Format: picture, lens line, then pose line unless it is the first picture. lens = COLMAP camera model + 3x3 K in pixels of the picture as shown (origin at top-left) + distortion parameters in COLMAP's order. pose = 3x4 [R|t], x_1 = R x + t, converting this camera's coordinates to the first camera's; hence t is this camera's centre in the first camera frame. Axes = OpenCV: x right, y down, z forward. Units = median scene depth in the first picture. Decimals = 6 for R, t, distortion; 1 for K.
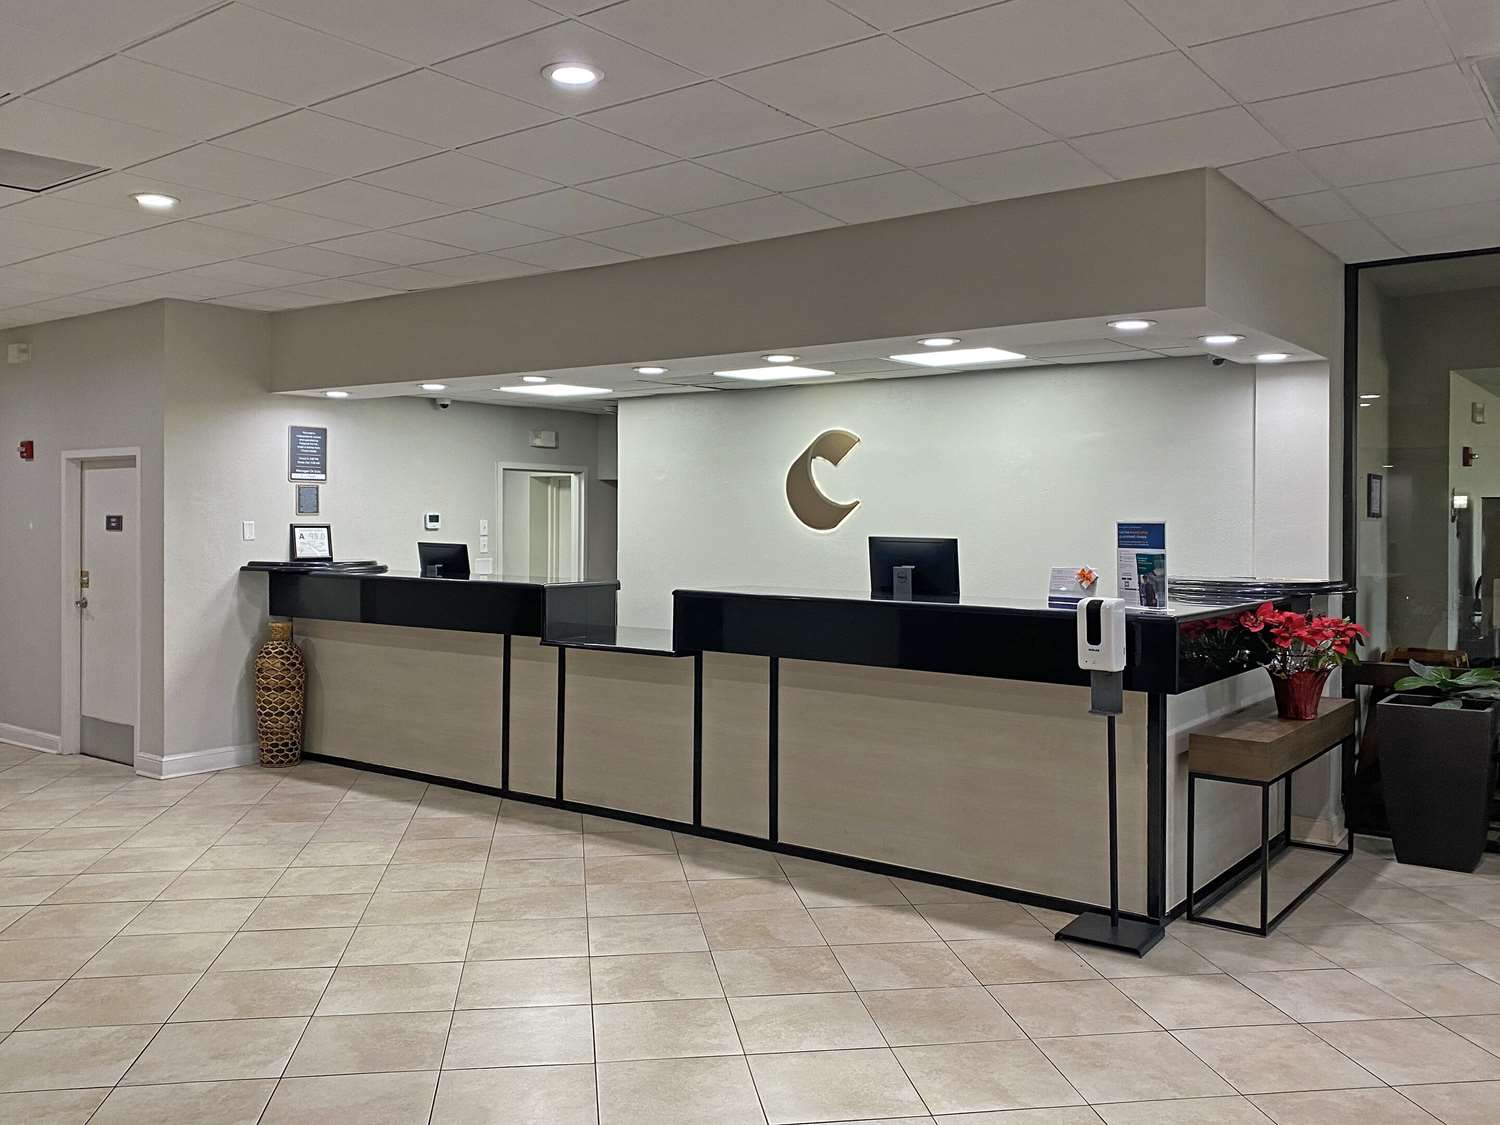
lens RADIAL K [[1238.0, 0, 755.7], [0, 1238.0, 511.9], [0, 0, 1]] dist [0.000146, 0.002209]
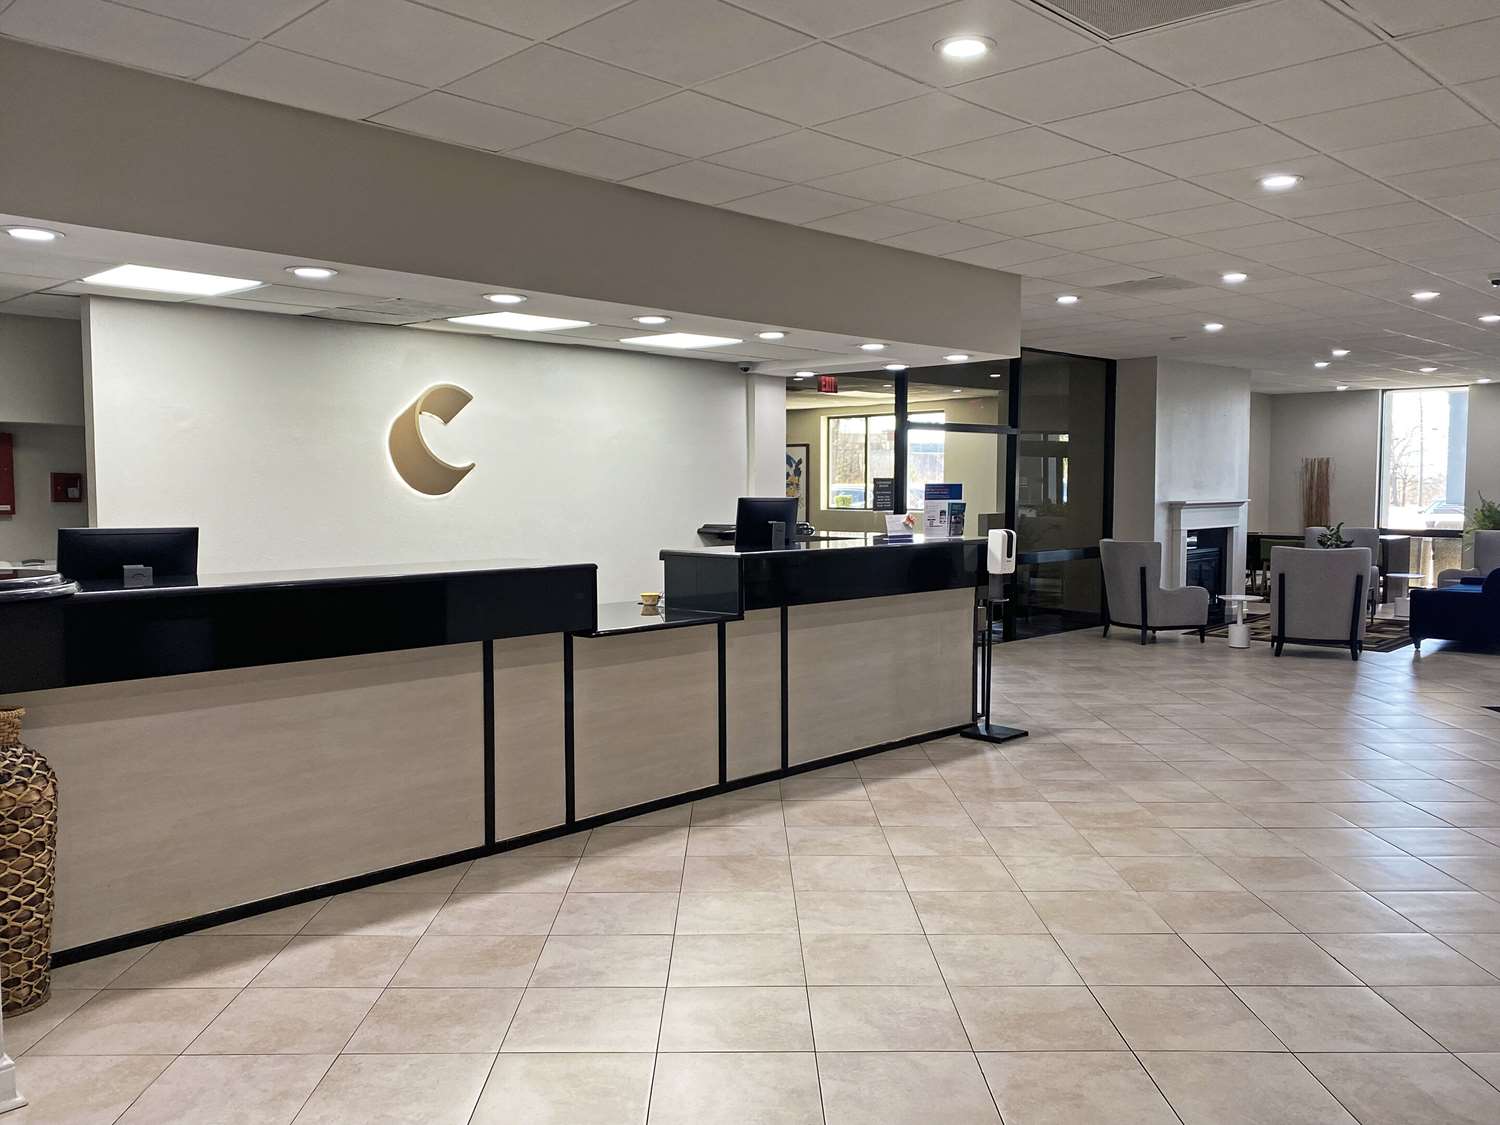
lens RADIAL K [[1228.6, 0, 753.7], [0, 1228.6, 529.8], [0, 0, 1]] dist [0.084077, -0.004479]
pose [[0.124676, -0.038436, 0.991453, -0.928311], [0.000254, 0.999251, 0.038706, 0.005407], [-0.992198, -0.004574, 0.124592, 0.764456]]
